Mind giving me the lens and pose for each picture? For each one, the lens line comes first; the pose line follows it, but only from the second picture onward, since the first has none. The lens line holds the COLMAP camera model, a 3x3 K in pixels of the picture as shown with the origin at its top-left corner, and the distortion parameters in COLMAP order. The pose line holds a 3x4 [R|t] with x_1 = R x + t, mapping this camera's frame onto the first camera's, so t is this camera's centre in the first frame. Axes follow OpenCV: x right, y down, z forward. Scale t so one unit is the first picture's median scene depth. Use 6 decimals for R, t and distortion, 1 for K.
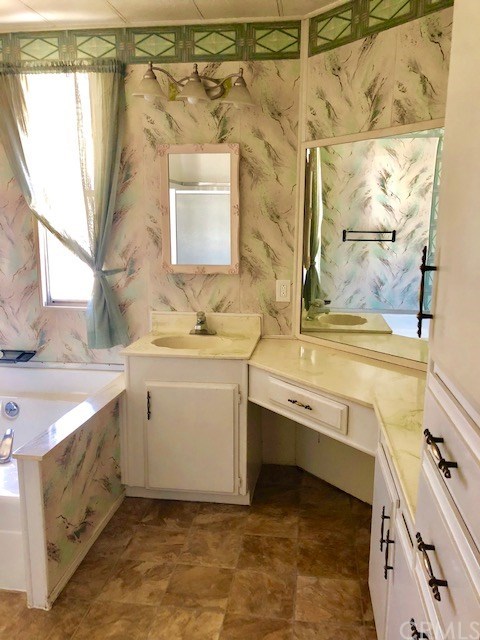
lens RADIAL K [[538.7, 0, 240.0], [0, 538.7, 320.0], [0, 0, 1]] dist [0.128948, -0.165159]
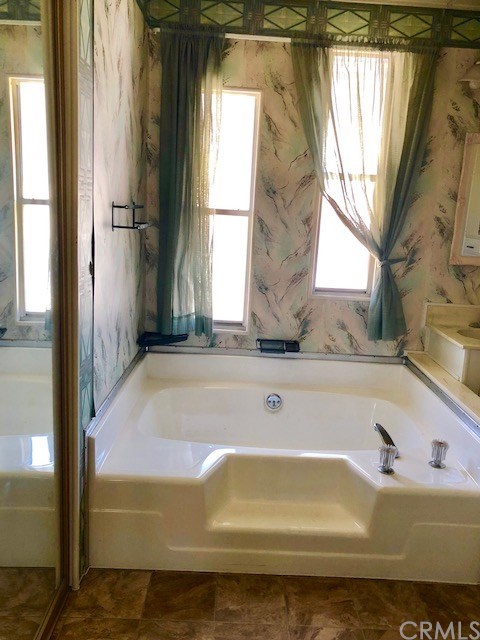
lens RADIAL K [[531.6, 0, 240.0], [0, 531.6, 320.0], [0, 0, 1]] dist [0.000254, 0.007826]
pose [[0.988085, 0.014865, 0.153188, -0.645011], [-0.023174, 0.998347, 0.052603, -0.028032], [-0.152153, -0.055526, 0.986796, 0.104088]]
